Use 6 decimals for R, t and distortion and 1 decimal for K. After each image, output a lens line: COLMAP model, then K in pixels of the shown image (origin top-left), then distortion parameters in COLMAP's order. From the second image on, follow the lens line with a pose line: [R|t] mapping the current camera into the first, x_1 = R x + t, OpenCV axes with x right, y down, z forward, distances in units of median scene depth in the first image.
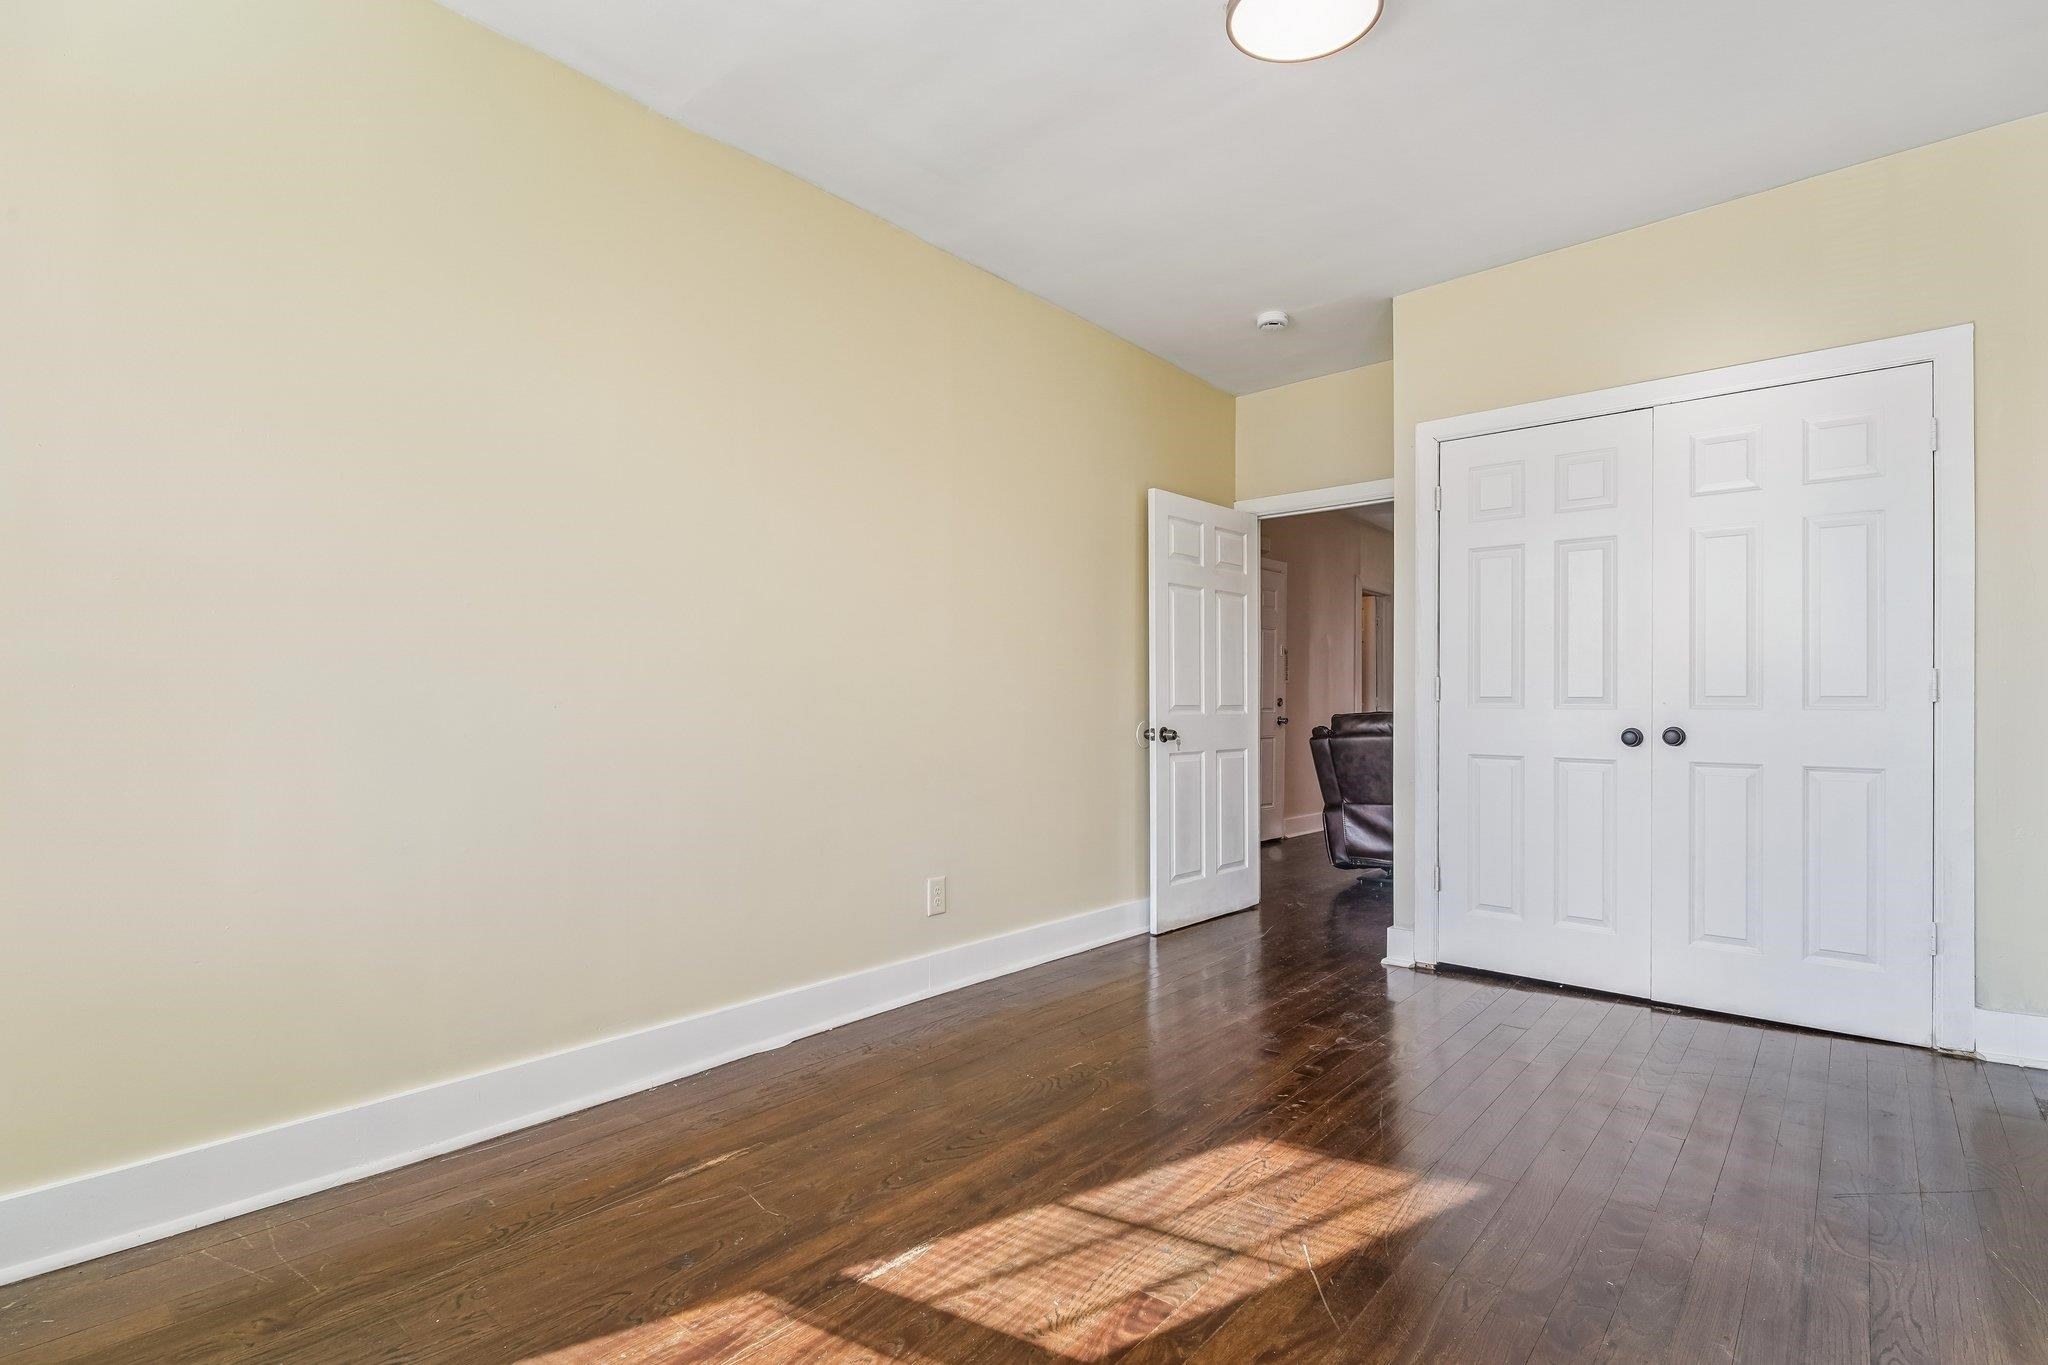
lens RADIAL K [[966.2, 0, 1029.9], [0, 966.2, 705.1], [0, 0, 1]] dist [-0.003138, -0.001249]
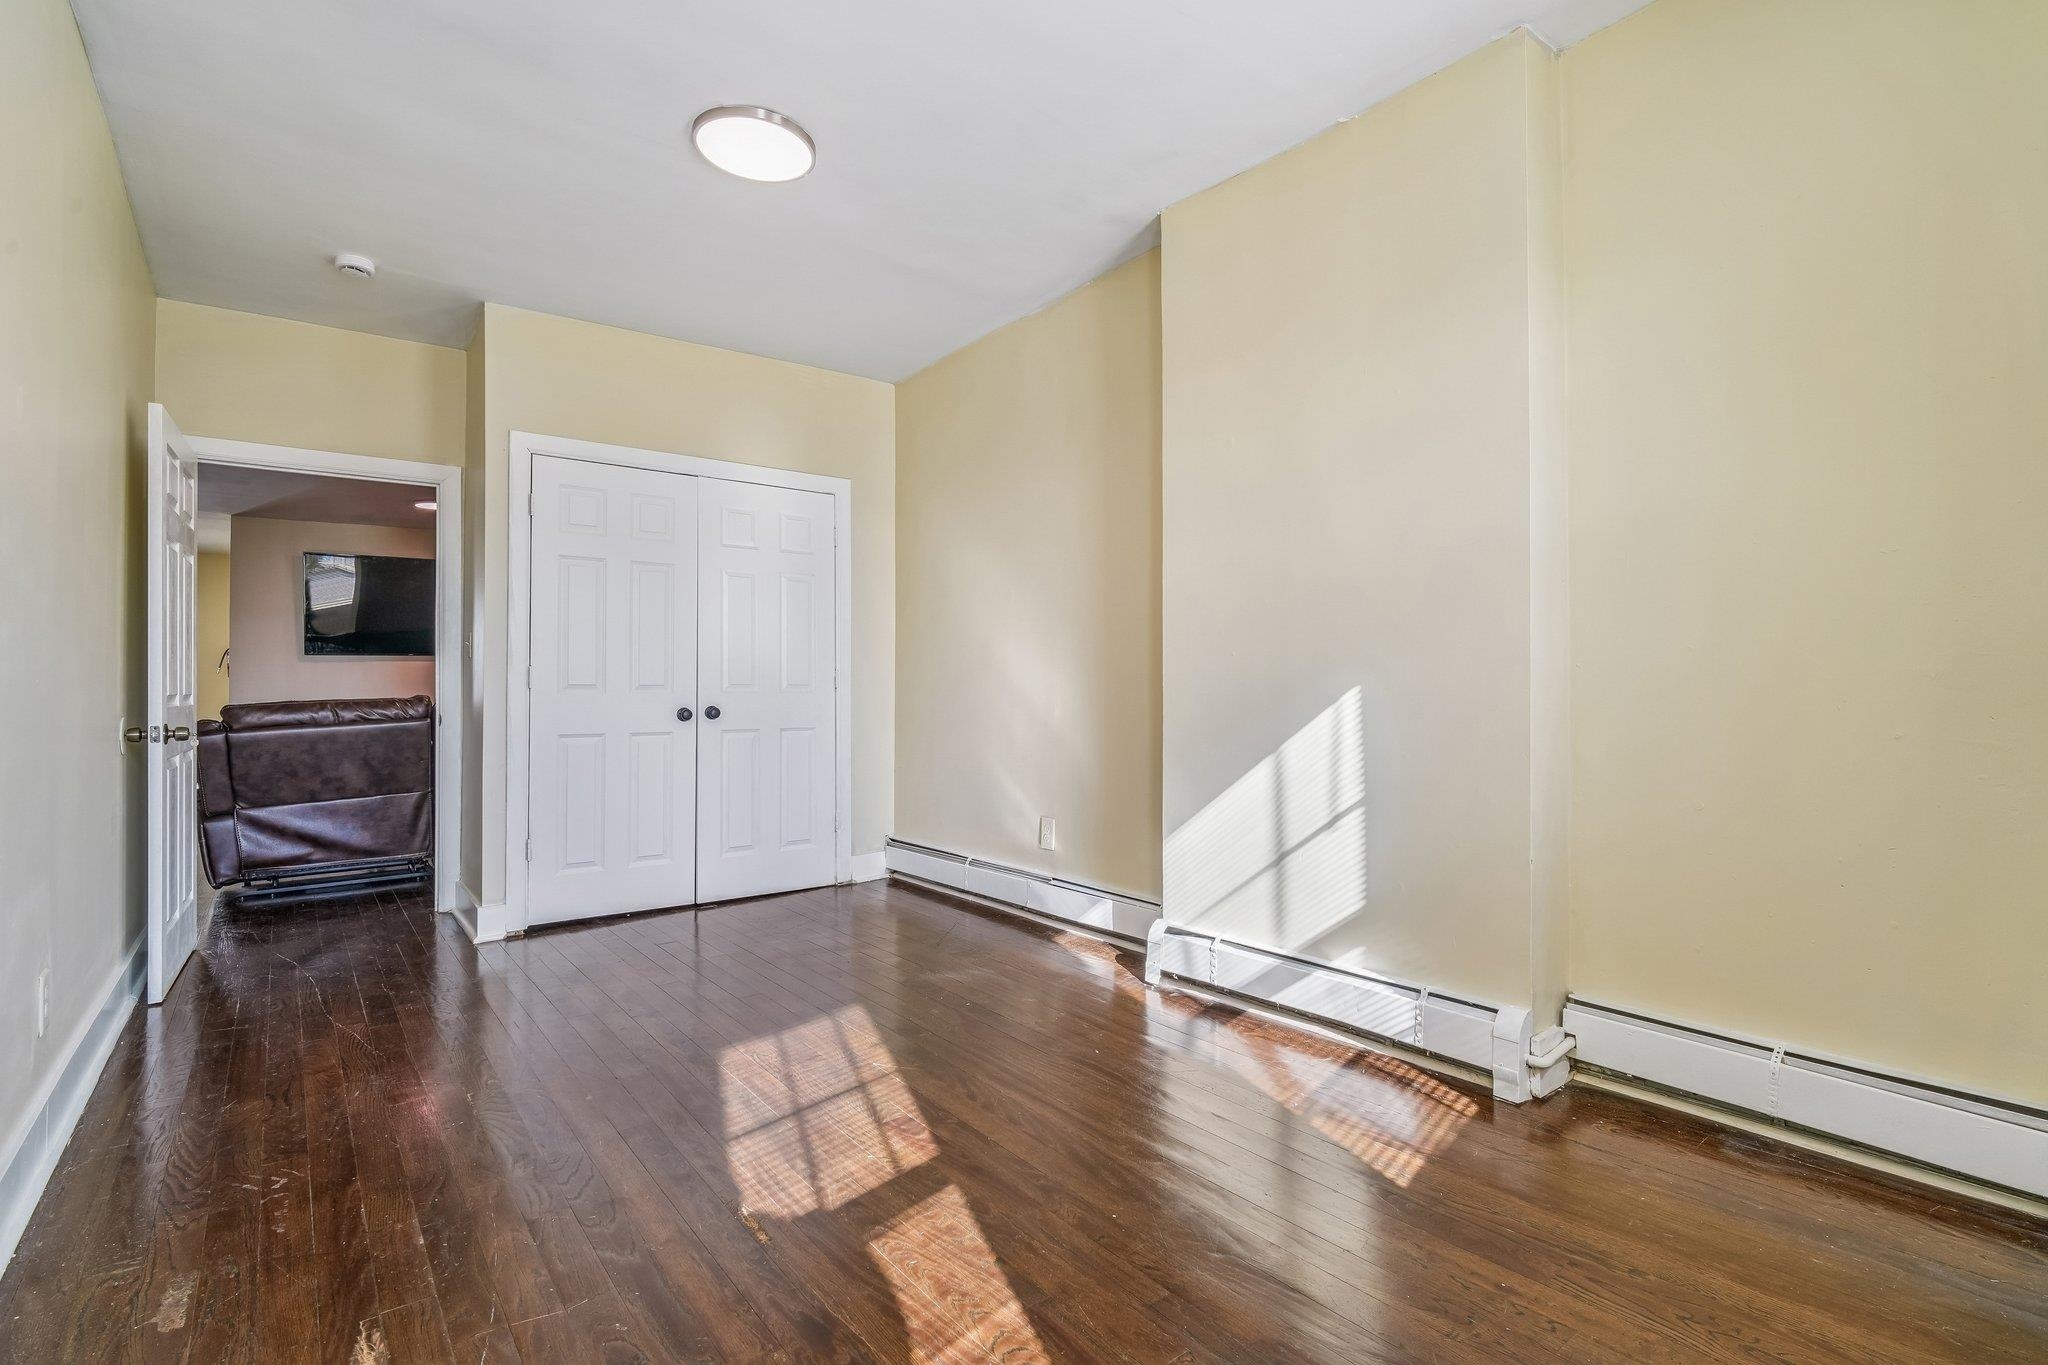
lens RADIAL K [[947.7, 0, 994.0], [0, 947.7, 679.8], [0, 0, 1]] dist [-0.001087, -0.000455]
pose [[0.222433, 0.007670, 0.974918, -0.700828], [0.007638, 0.999925, -0.009609, 0.001172], [-0.974918, 0.009584, 0.222358, 0.332598]]
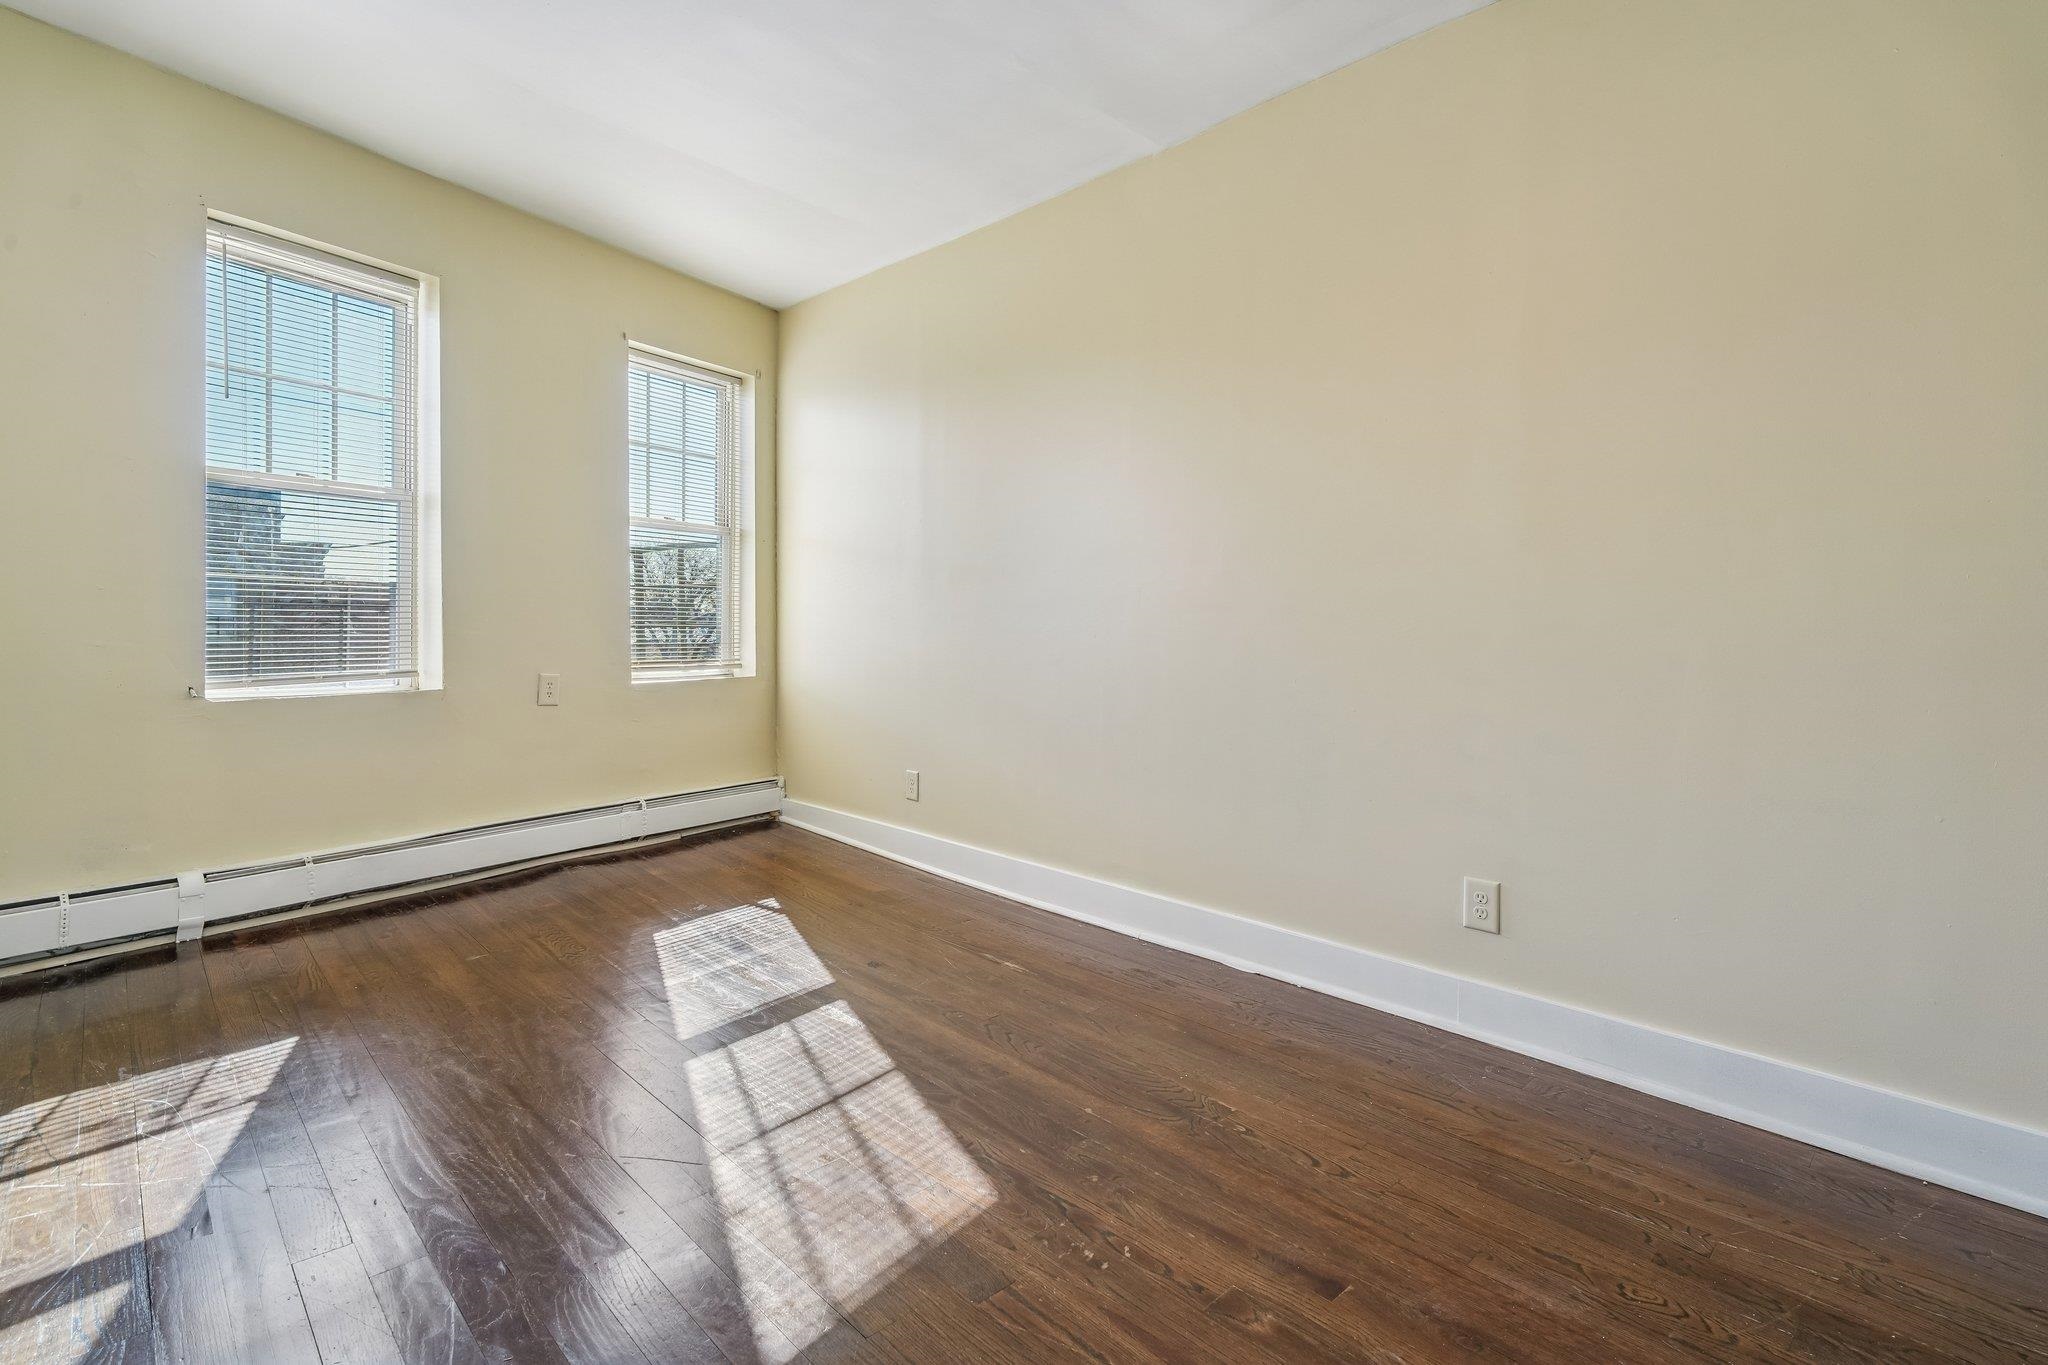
lens RADIAL K [[955.7, 0, 1023.2], [0, 955.7, 662.3], [0, 0, 1]] dist [-0.002151, -0.000761]
pose [[-0.091612, 0.026687, -0.995437, 0.813557], [-0.018210, 0.999429, 0.028470, 0.000509], [0.995628, 0.020735, -0.091074, 0.902732]]
